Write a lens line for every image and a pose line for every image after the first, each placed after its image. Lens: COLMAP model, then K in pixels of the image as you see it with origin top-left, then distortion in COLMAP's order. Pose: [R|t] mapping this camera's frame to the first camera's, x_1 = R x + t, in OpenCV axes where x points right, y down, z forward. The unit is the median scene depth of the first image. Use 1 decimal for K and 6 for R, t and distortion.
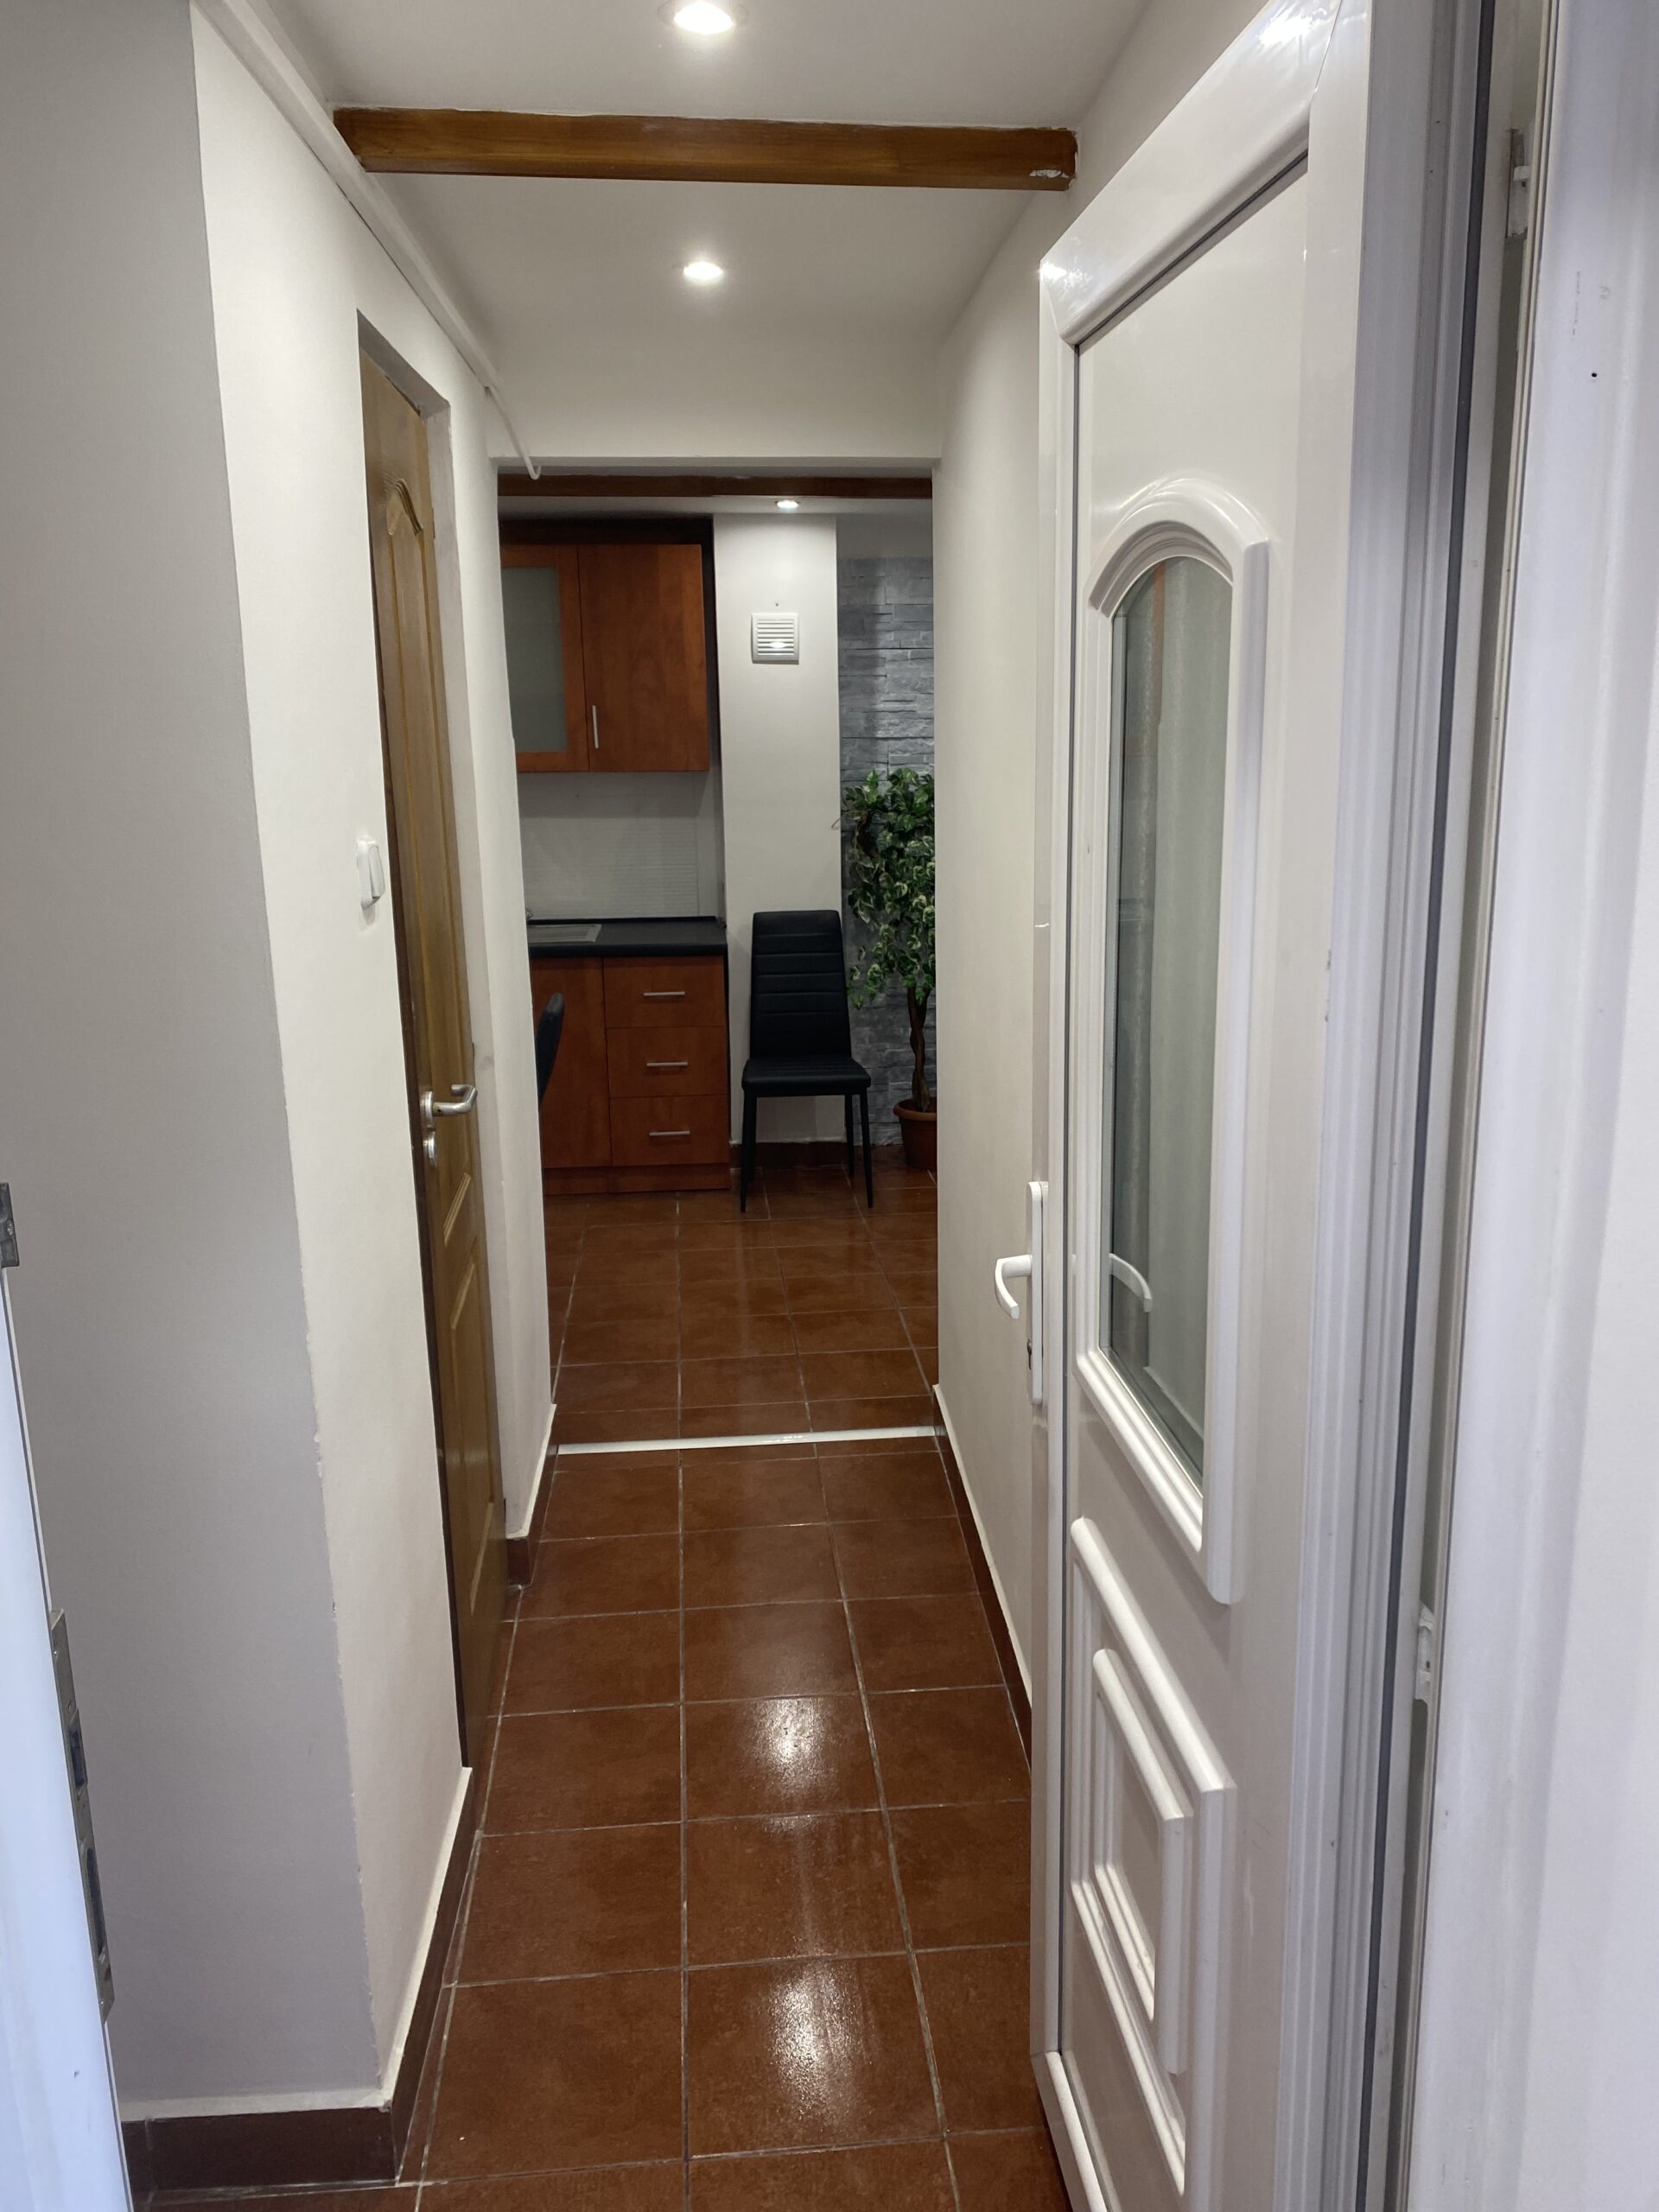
lens RADIAL K [[1662.0, 0, 826.3], [0, 1662.0, 1105.8], [0, 0, 1]] dist [0.009580, -0.006438]
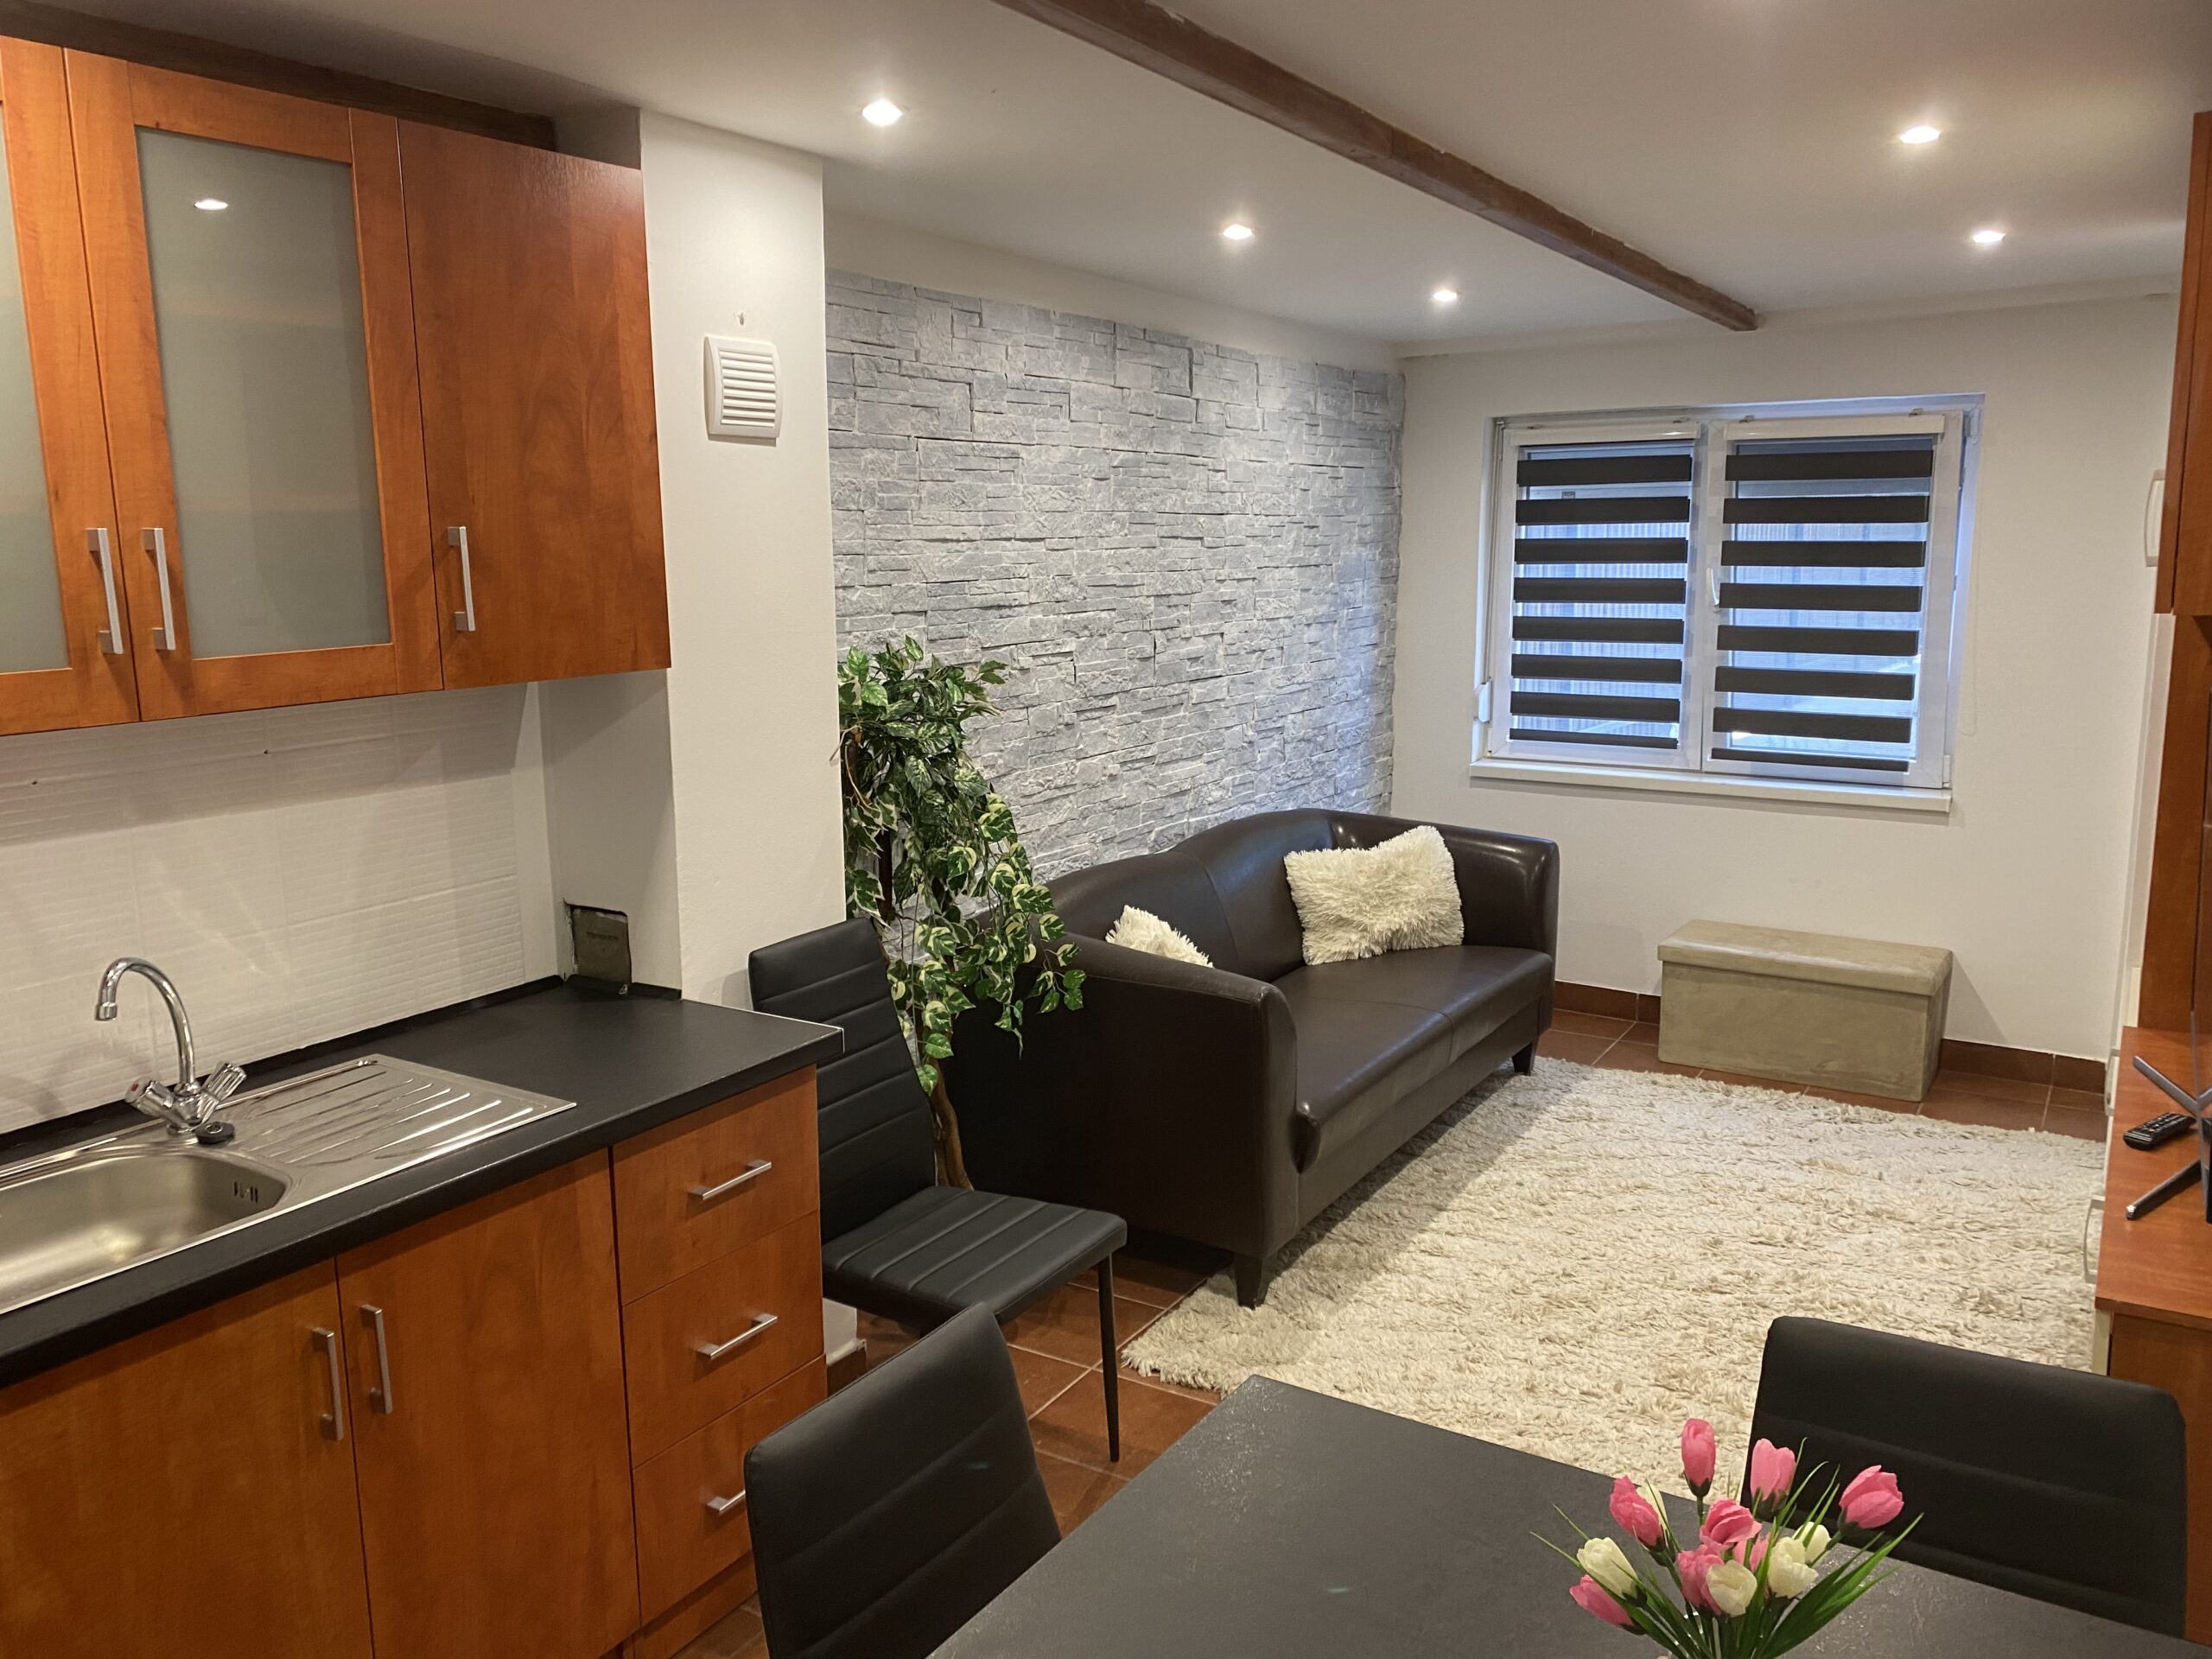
lens RADIAL K [[1662.0, 0, 1105.4], [0, 1662.0, 812.3], [0, 0, 1]] dist [0.009580, -0.006438]
pose [[0.606255, -0.133185, 0.784039, -0.362009], [0.195442, 0.980594, 0.015448, -0.147820], [-0.770881, 0.143869, 0.620520, 0.636969]]
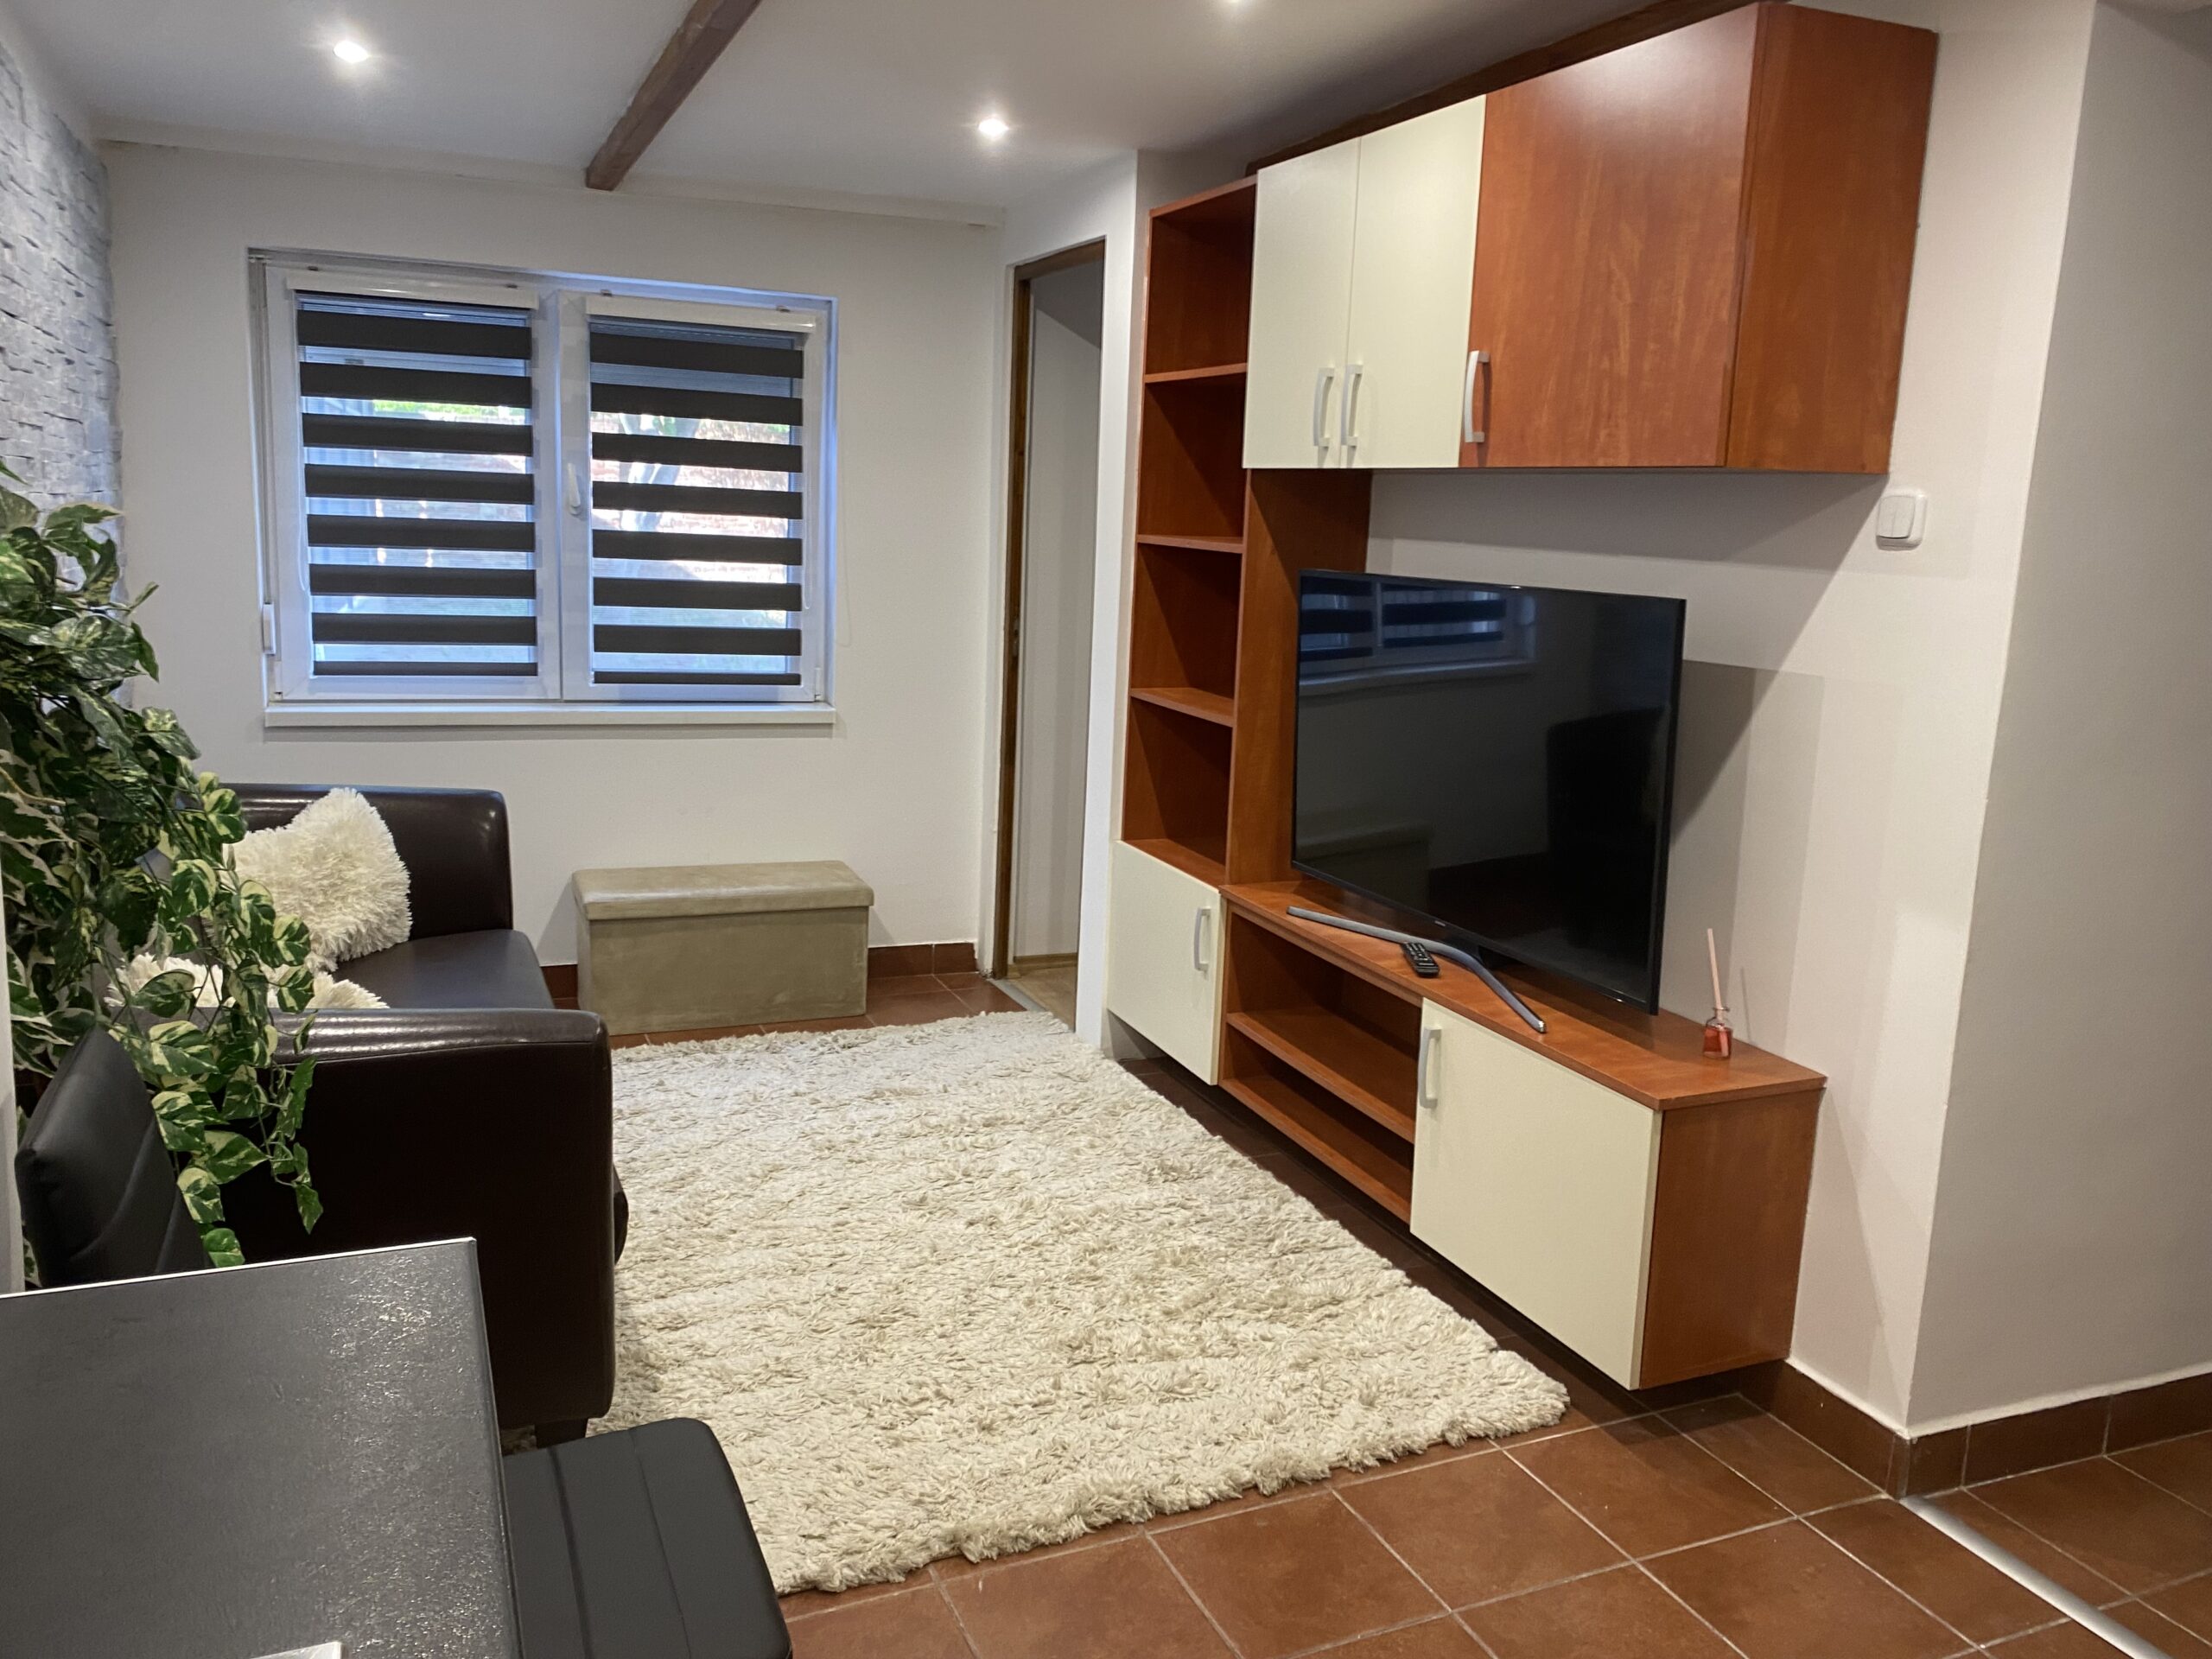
lens RADIAL K [[1662.0, 0, 1121.4], [0, 1662.0, 795.2], [0, 0, 1]] dist [0.009580, -0.006438]
pose [[-0.319605, -0.162462, 0.933520, -0.264042], [0.187382, 0.954900, 0.230335, -0.186212], [-0.928838, 0.248541, -0.274748, 0.972873]]
